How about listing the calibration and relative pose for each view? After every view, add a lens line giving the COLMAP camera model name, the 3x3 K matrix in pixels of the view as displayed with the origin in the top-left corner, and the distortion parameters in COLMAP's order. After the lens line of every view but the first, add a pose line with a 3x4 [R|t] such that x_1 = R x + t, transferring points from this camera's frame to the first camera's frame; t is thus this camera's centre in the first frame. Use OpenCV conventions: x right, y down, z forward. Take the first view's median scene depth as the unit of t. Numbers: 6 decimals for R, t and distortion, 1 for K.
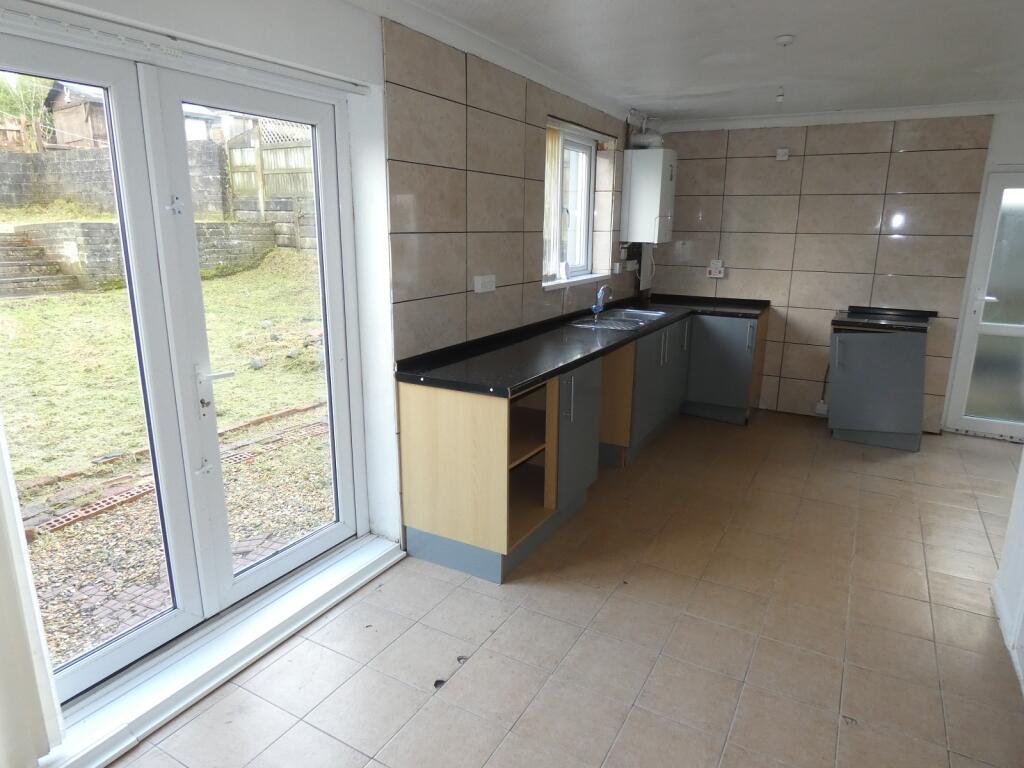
lens RADIAL K [[647.0, 0, 516.3], [0, 647.0, 382.0], [0, 0, 1]] dist [-0.007876, -0.002364]
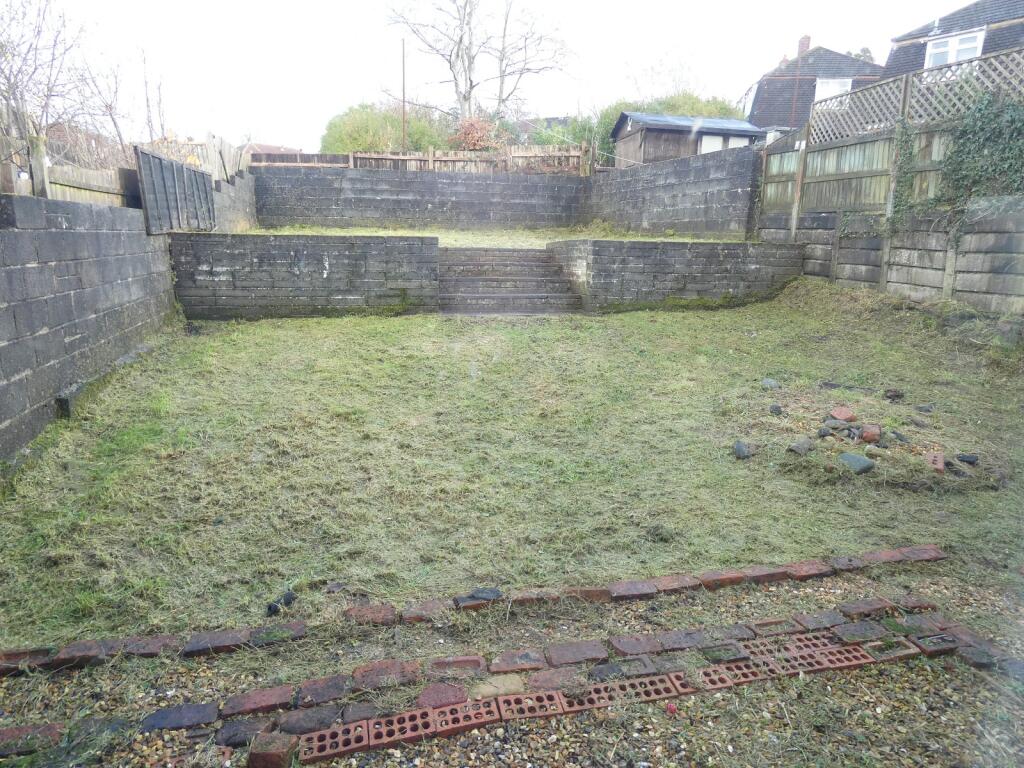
lens RADIAL K [[647.0, 0, 516.3], [0, 647.0, 382.0], [0, 0, 1]] dist [-0.007876, -0.002364]
pose [[0.725771, 0.156223, -0.669964, -0.084867], [-0.179206, 0.983184, 0.035126, -0.050454], [0.664185, 0.094568, 0.741563, 0.217205]]
